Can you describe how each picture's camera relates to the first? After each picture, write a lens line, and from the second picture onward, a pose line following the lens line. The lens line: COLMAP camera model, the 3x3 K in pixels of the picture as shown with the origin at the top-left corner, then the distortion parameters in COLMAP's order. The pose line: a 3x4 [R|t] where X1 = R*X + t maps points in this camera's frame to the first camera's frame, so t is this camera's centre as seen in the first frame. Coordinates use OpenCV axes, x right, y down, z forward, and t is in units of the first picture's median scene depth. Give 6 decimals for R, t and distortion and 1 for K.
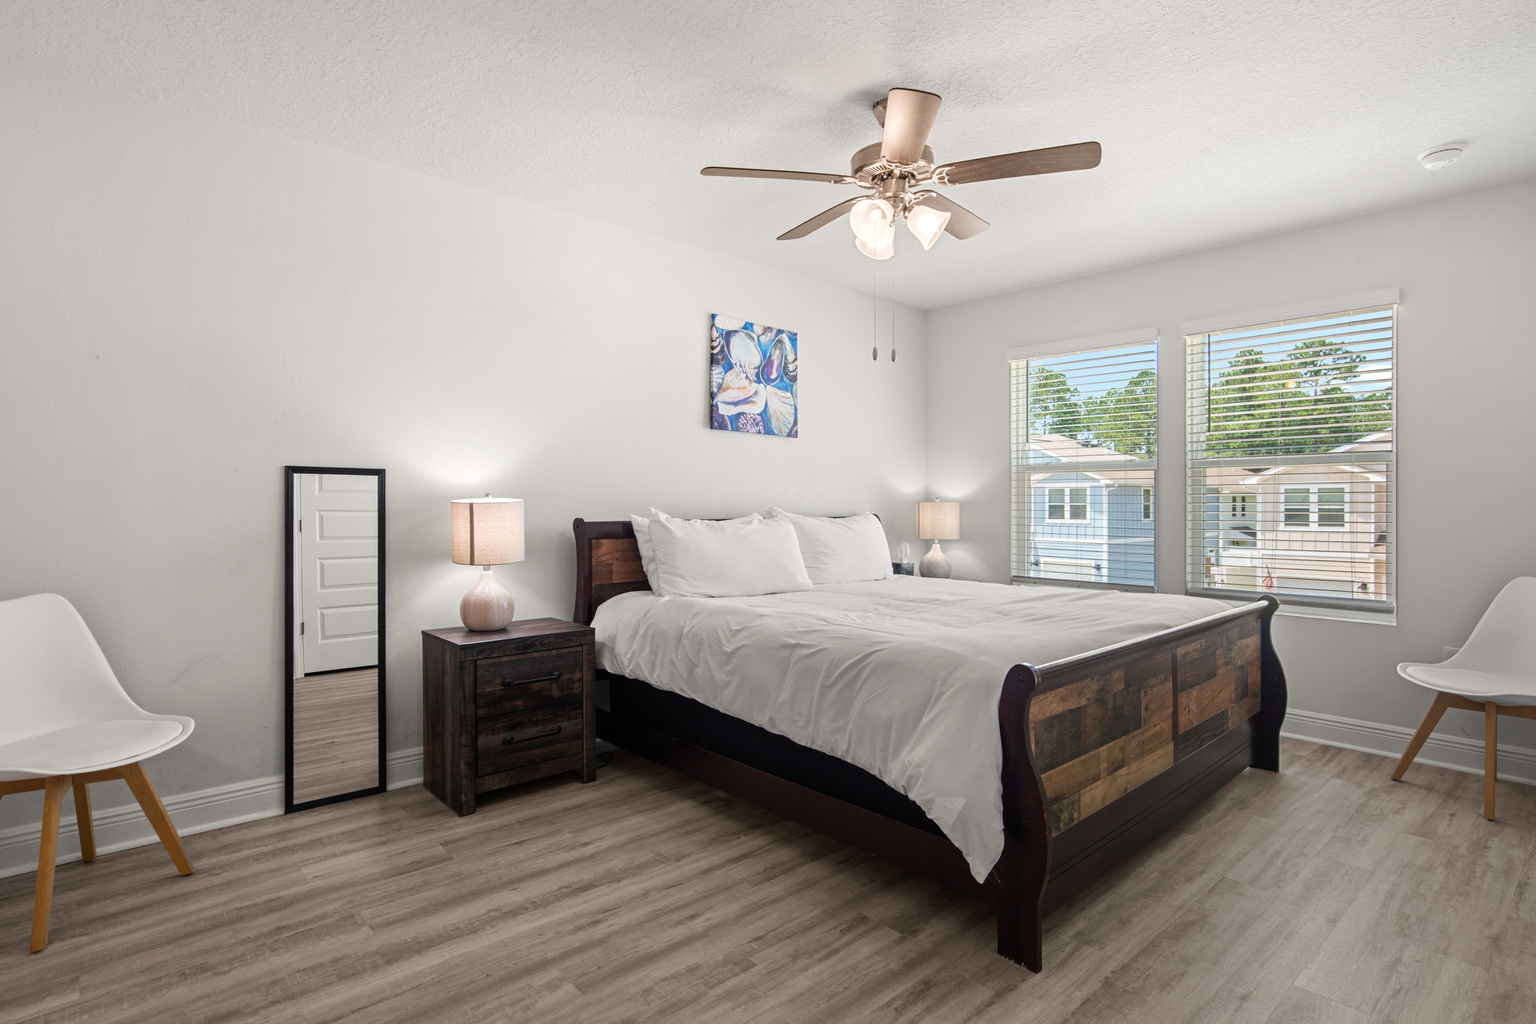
lens RADIAL K [[781.7, 0, 765.4], [0, 781.7, 503.7], [0, 0, 1]] dist [-0.027301, 0.012912]
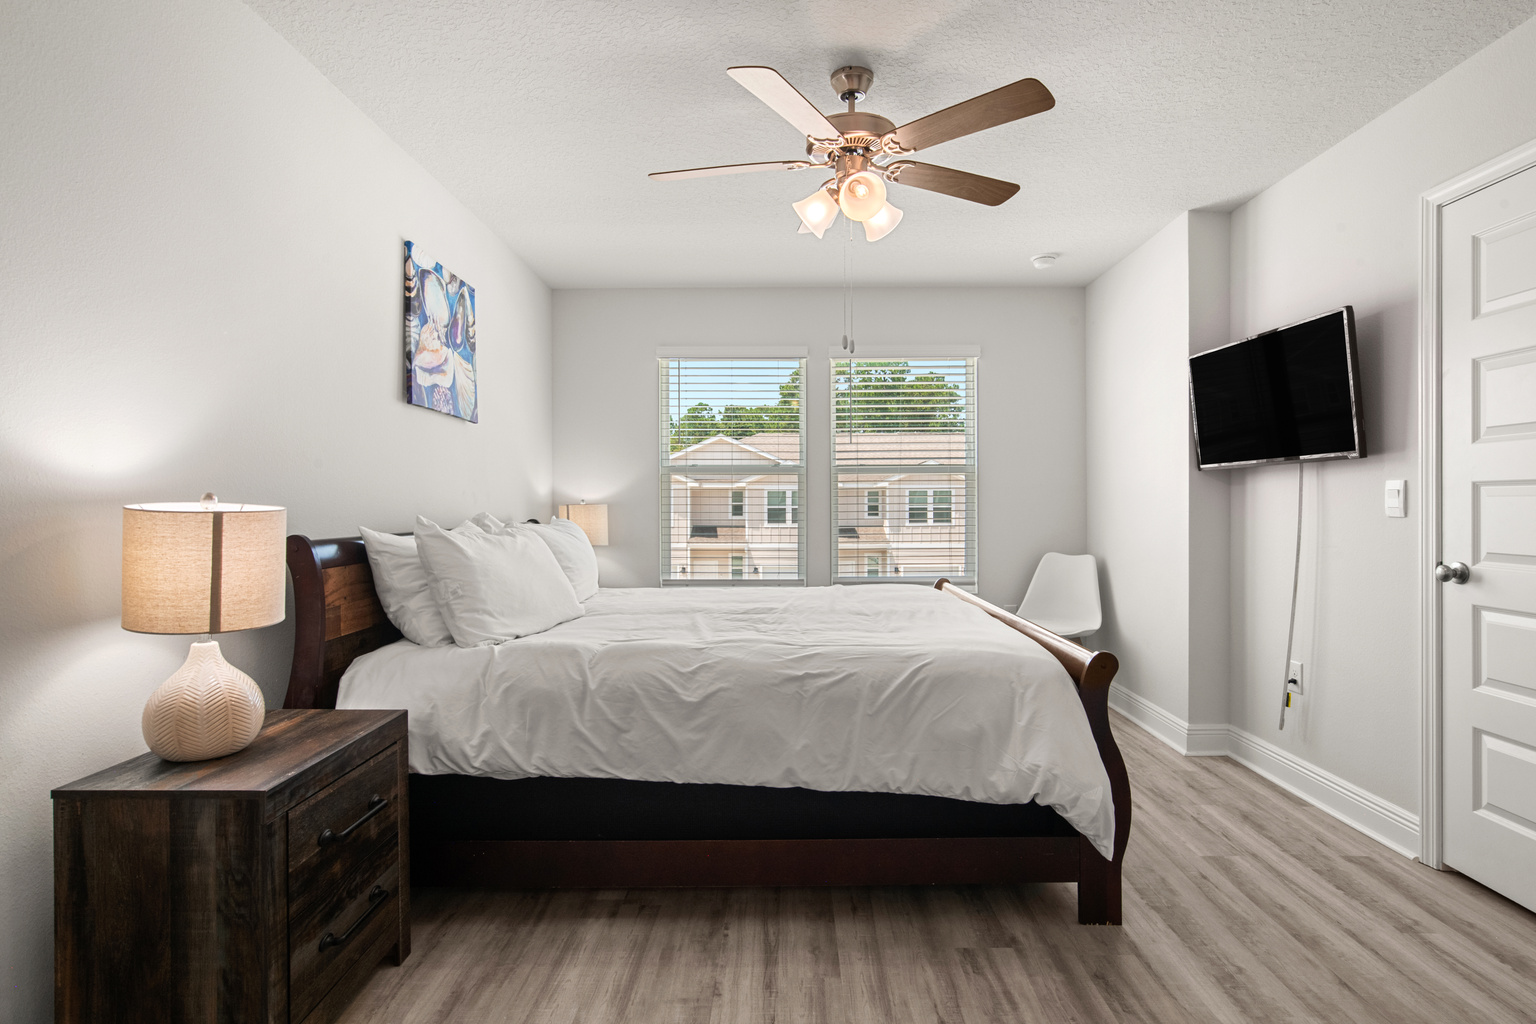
lens RADIAL K [[781.7, 0, 776.5], [0, 781.7, 508.2], [0, 0, 1]] dist [-0.027301, 0.012912]
pose [[0.671885, -0.008870, 0.740602, -0.448214], [0.006311, 0.999961, 0.006251, -0.003559], [-0.740628, 0.000474, 0.671915, 0.341483]]
